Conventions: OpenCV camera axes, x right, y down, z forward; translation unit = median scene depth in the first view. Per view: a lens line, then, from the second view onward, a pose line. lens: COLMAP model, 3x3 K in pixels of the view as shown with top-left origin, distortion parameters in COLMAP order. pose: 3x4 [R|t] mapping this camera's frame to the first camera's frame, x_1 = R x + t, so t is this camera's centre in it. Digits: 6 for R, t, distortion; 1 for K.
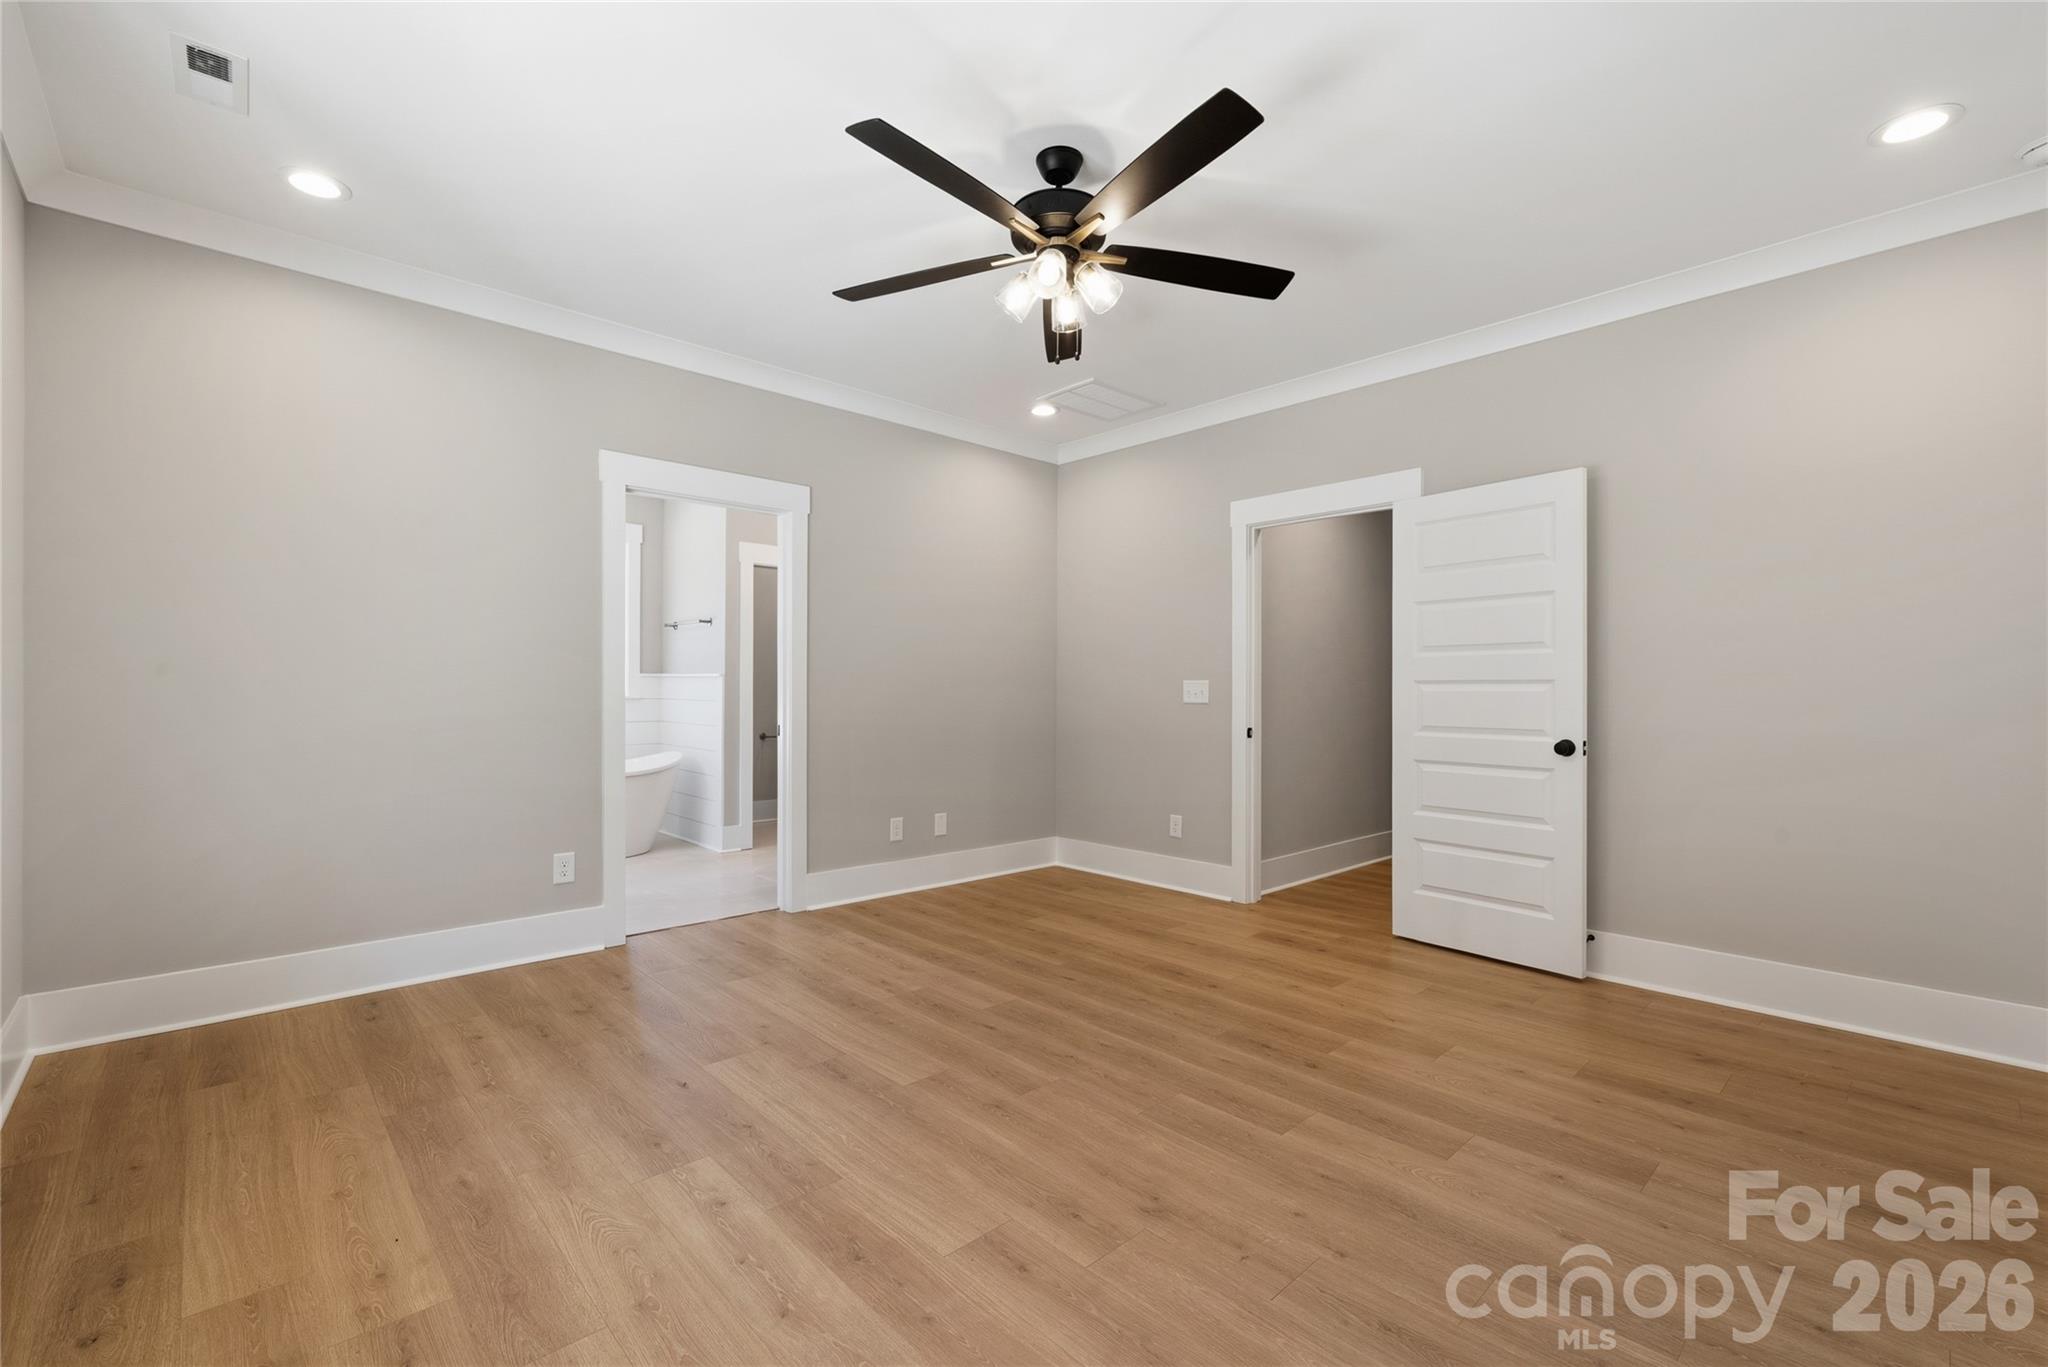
lens RADIAL K [[881.1, 0, 1022.8], [0, 881.1, 682.6], [0, 0, 1]] dist [-0.003023, 0.000942]
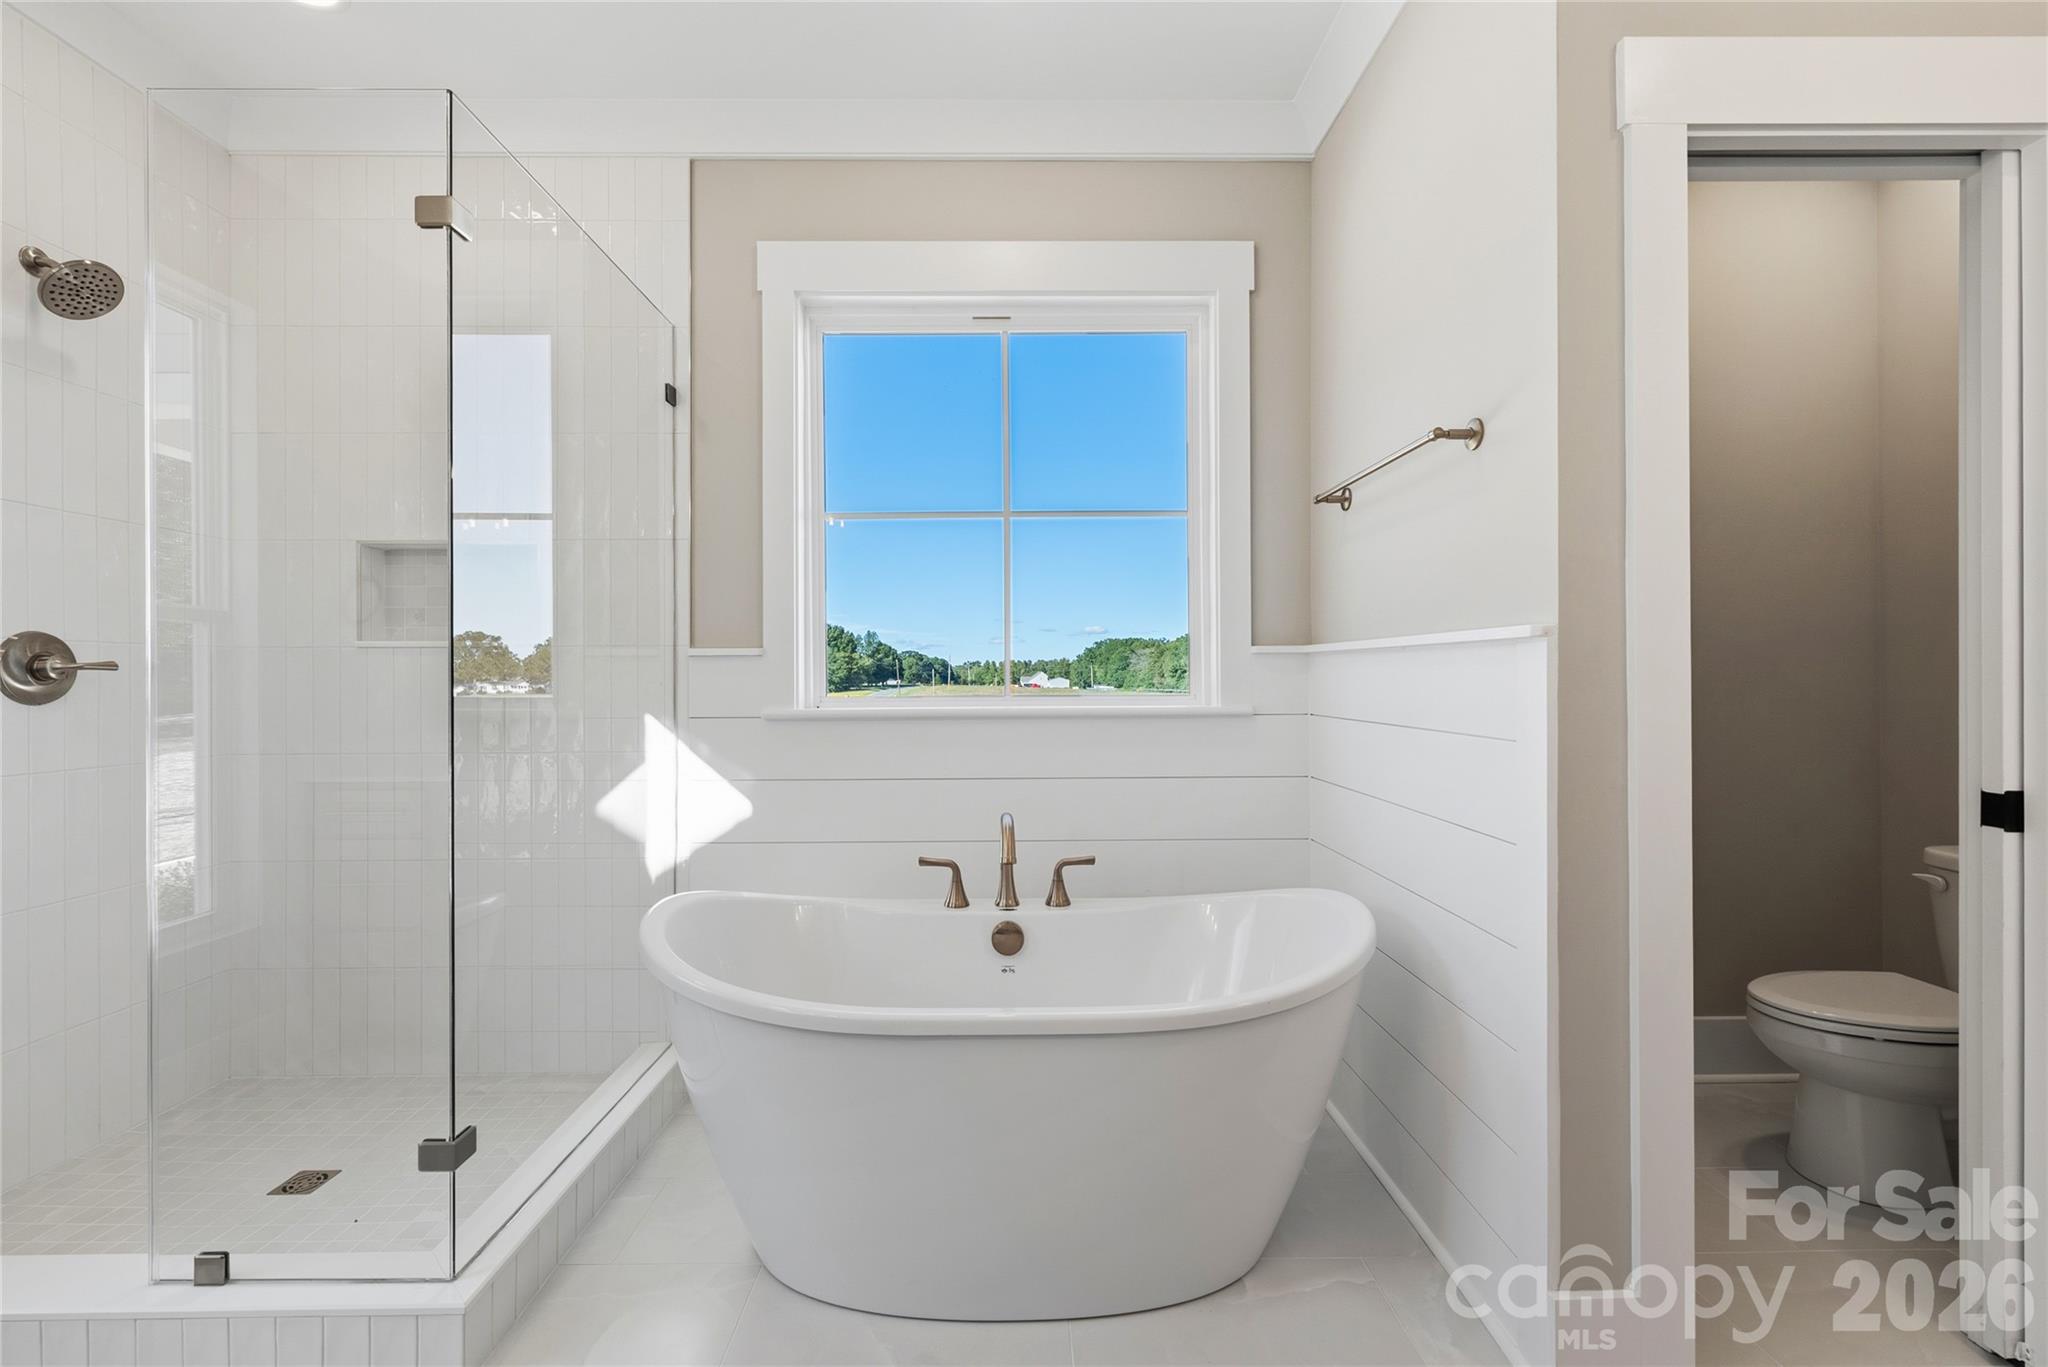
lens RADIAL K [[886.3, 0, 1021.0], [0, 886.3, 683.4], [0, 0, 1]] dist [-0.004405, 0.000521]
pose [[0.740224, -0.002021, -0.672357, -0.276551], [0.003535, 0.999993, 0.000886, 0.003432], [0.672351, -0.003033, 0.740226, 0.709880]]
